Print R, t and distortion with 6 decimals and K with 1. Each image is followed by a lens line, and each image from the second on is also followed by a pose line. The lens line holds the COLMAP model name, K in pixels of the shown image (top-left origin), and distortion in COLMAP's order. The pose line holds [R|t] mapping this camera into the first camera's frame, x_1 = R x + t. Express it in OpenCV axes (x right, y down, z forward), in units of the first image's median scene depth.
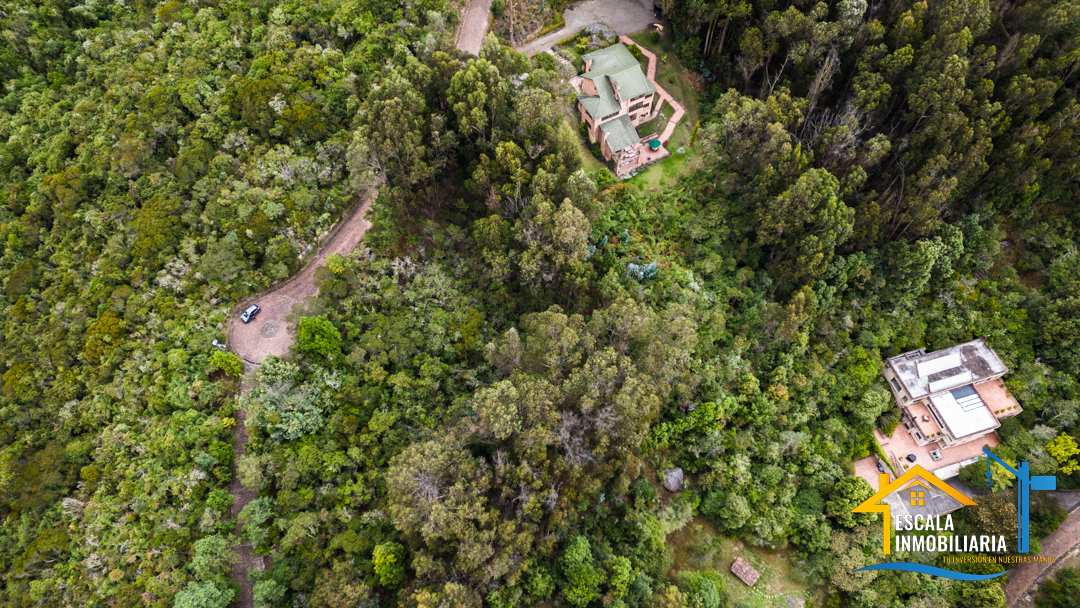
lens RADIAL K [[744.3, 0, 540.0], [0, 744.3, 304.0], [0, 0, 1]] dist [0.084865, -0.077941]
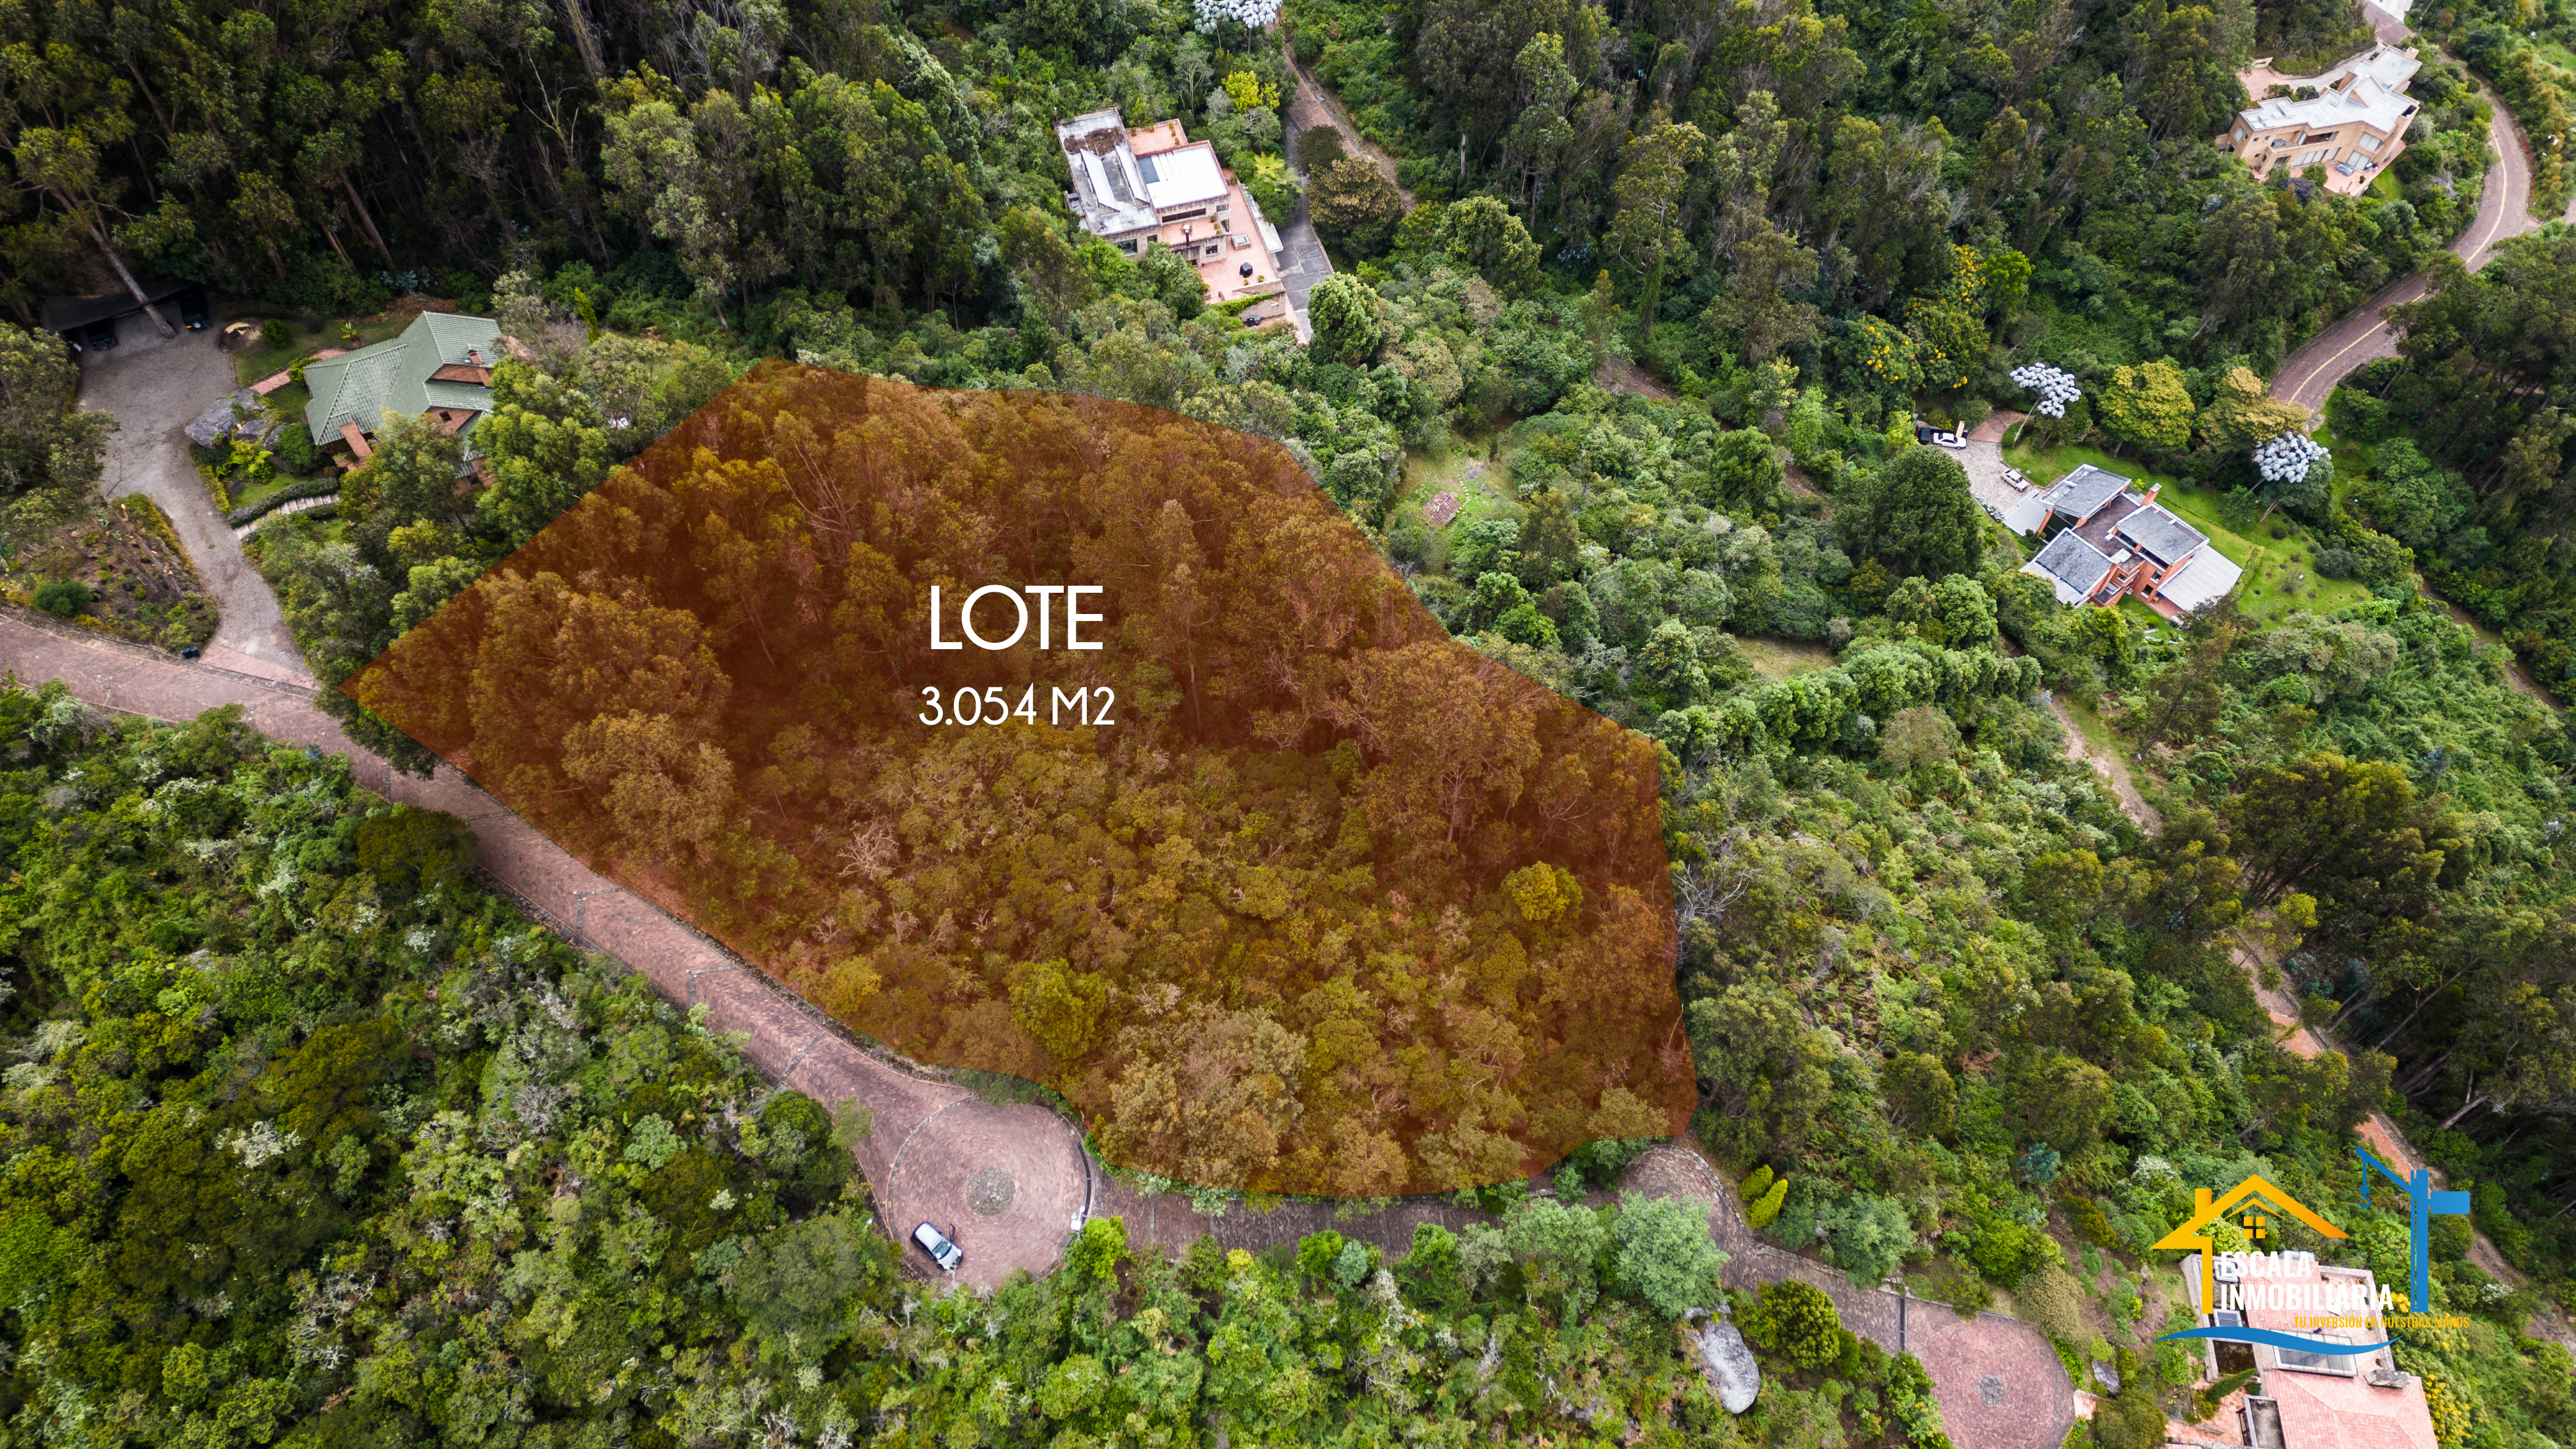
lens RADIAL K [[1772.5, 0, 1288.0], [0, 1772.5, 724.5], [0, 0, 1]] dist [0.108835, -0.113639]
pose [[0.010477, -0.829597, 0.558264, -0.585124], [0.865620, 0.287018, 0.410272, -0.239792], [-0.500592, 0.478946, 0.721123, 0.145426]]
